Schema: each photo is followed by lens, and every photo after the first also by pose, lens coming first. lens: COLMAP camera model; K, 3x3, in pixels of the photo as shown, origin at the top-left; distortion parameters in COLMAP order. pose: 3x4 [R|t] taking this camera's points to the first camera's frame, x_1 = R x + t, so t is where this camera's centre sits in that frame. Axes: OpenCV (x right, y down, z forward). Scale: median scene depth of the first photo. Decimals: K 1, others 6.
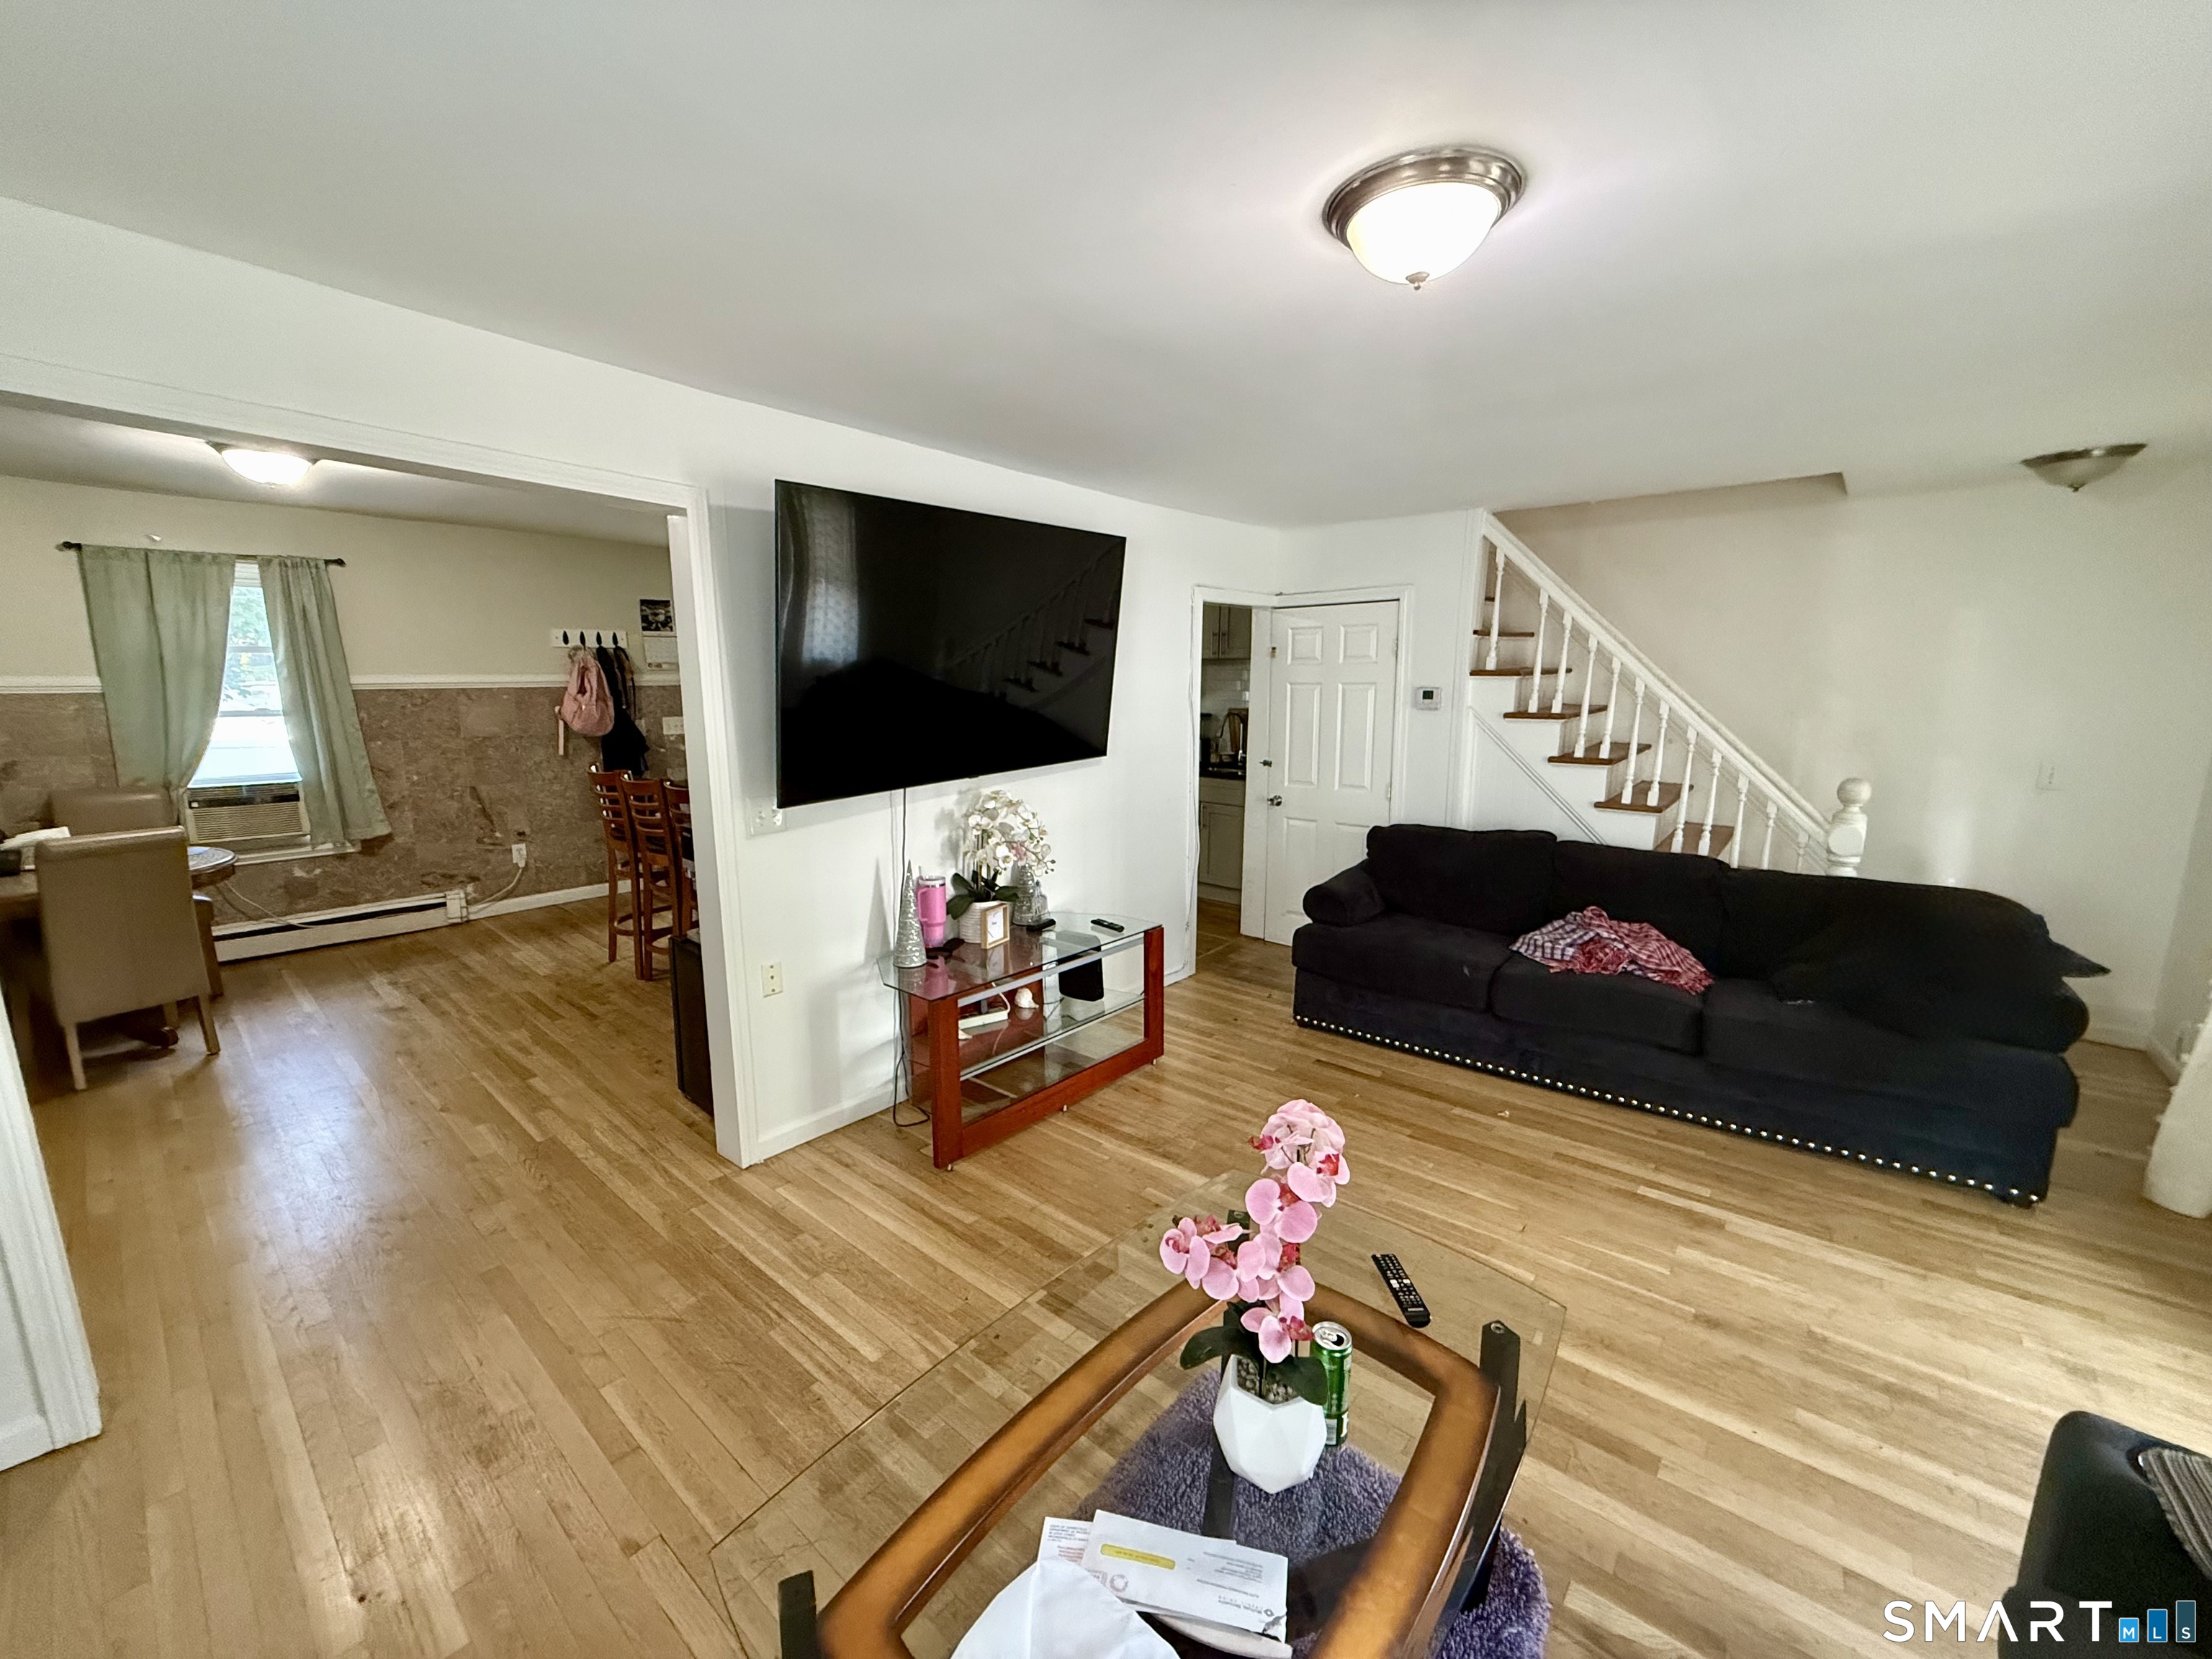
lens RADIAL K [[879.2, 0, 1091.1], [0, 879.2, 826.0], [0, 0, 1]] dist [0.000344, -0.000051]
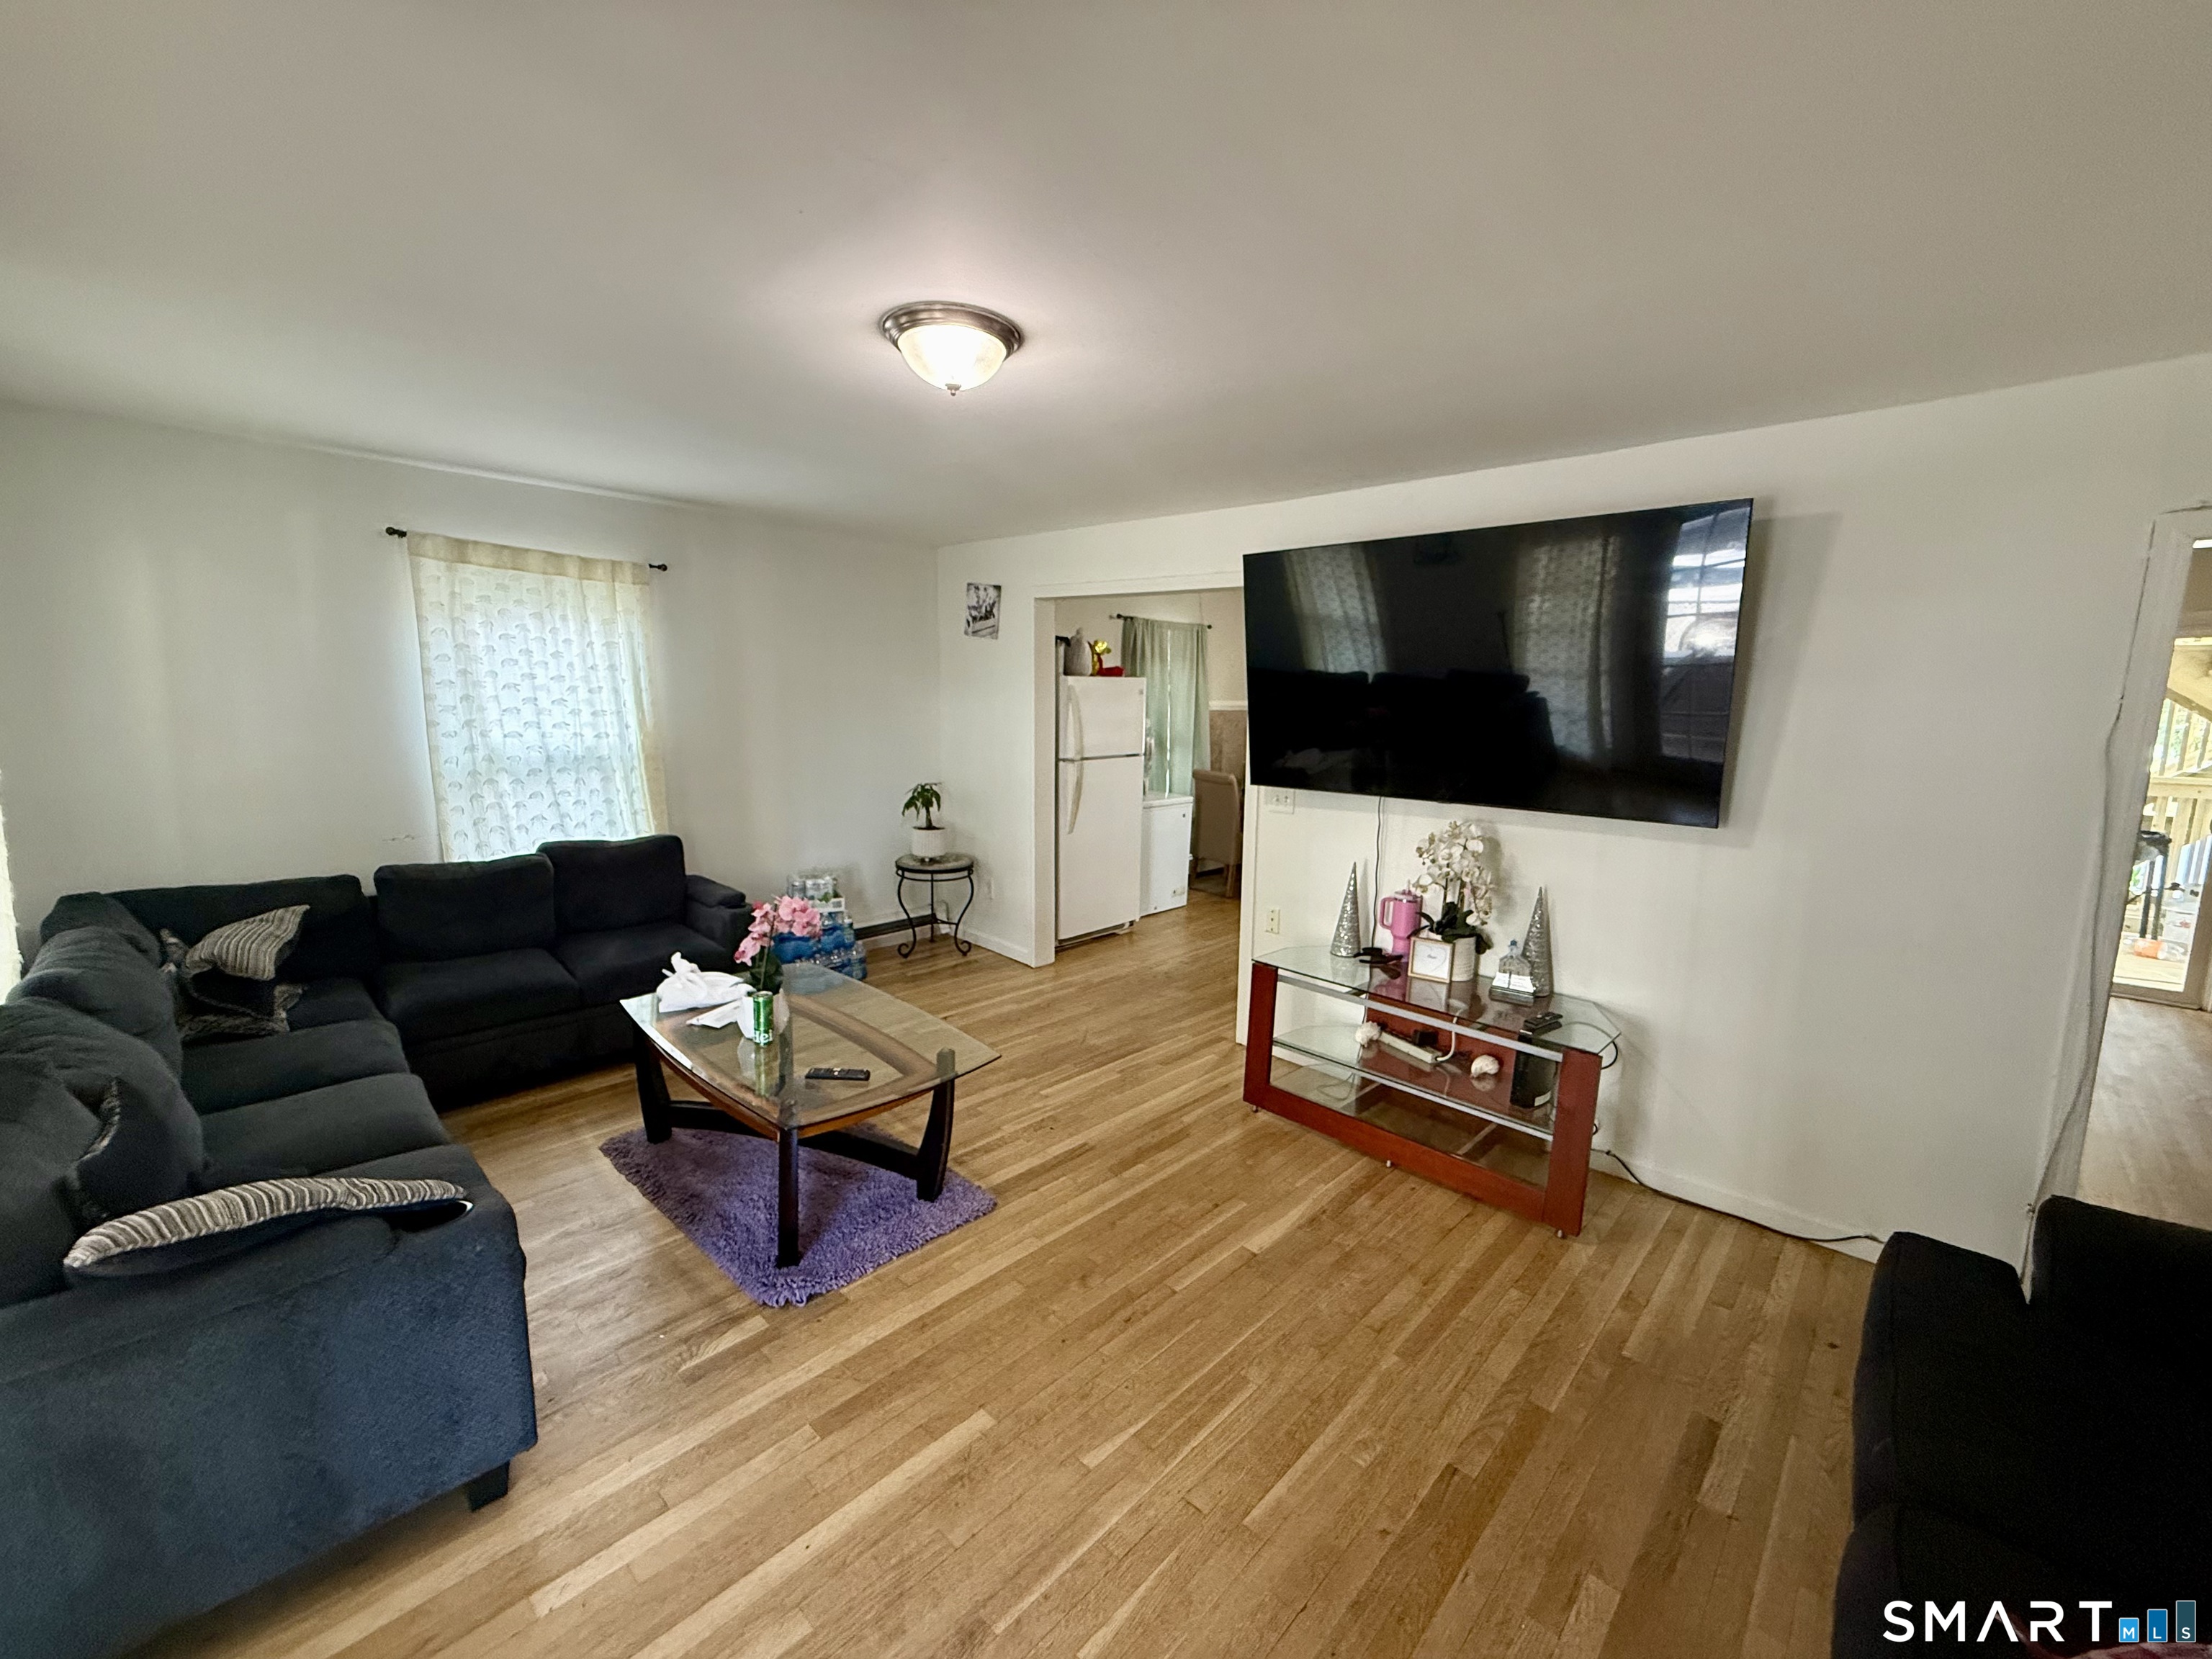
lens RADIAL K [[879.2, 0, 1097.2], [0, 879.2, 830.3], [0, 0, 1]] dist [0.000344, -0.000051]
pose [[-0.050962, 0.146781, -0.987855, 1.121646], [-0.187854, 0.970076, 0.153830, -0.133674], [0.980874, 0.193412, -0.021864, 0.875462]]
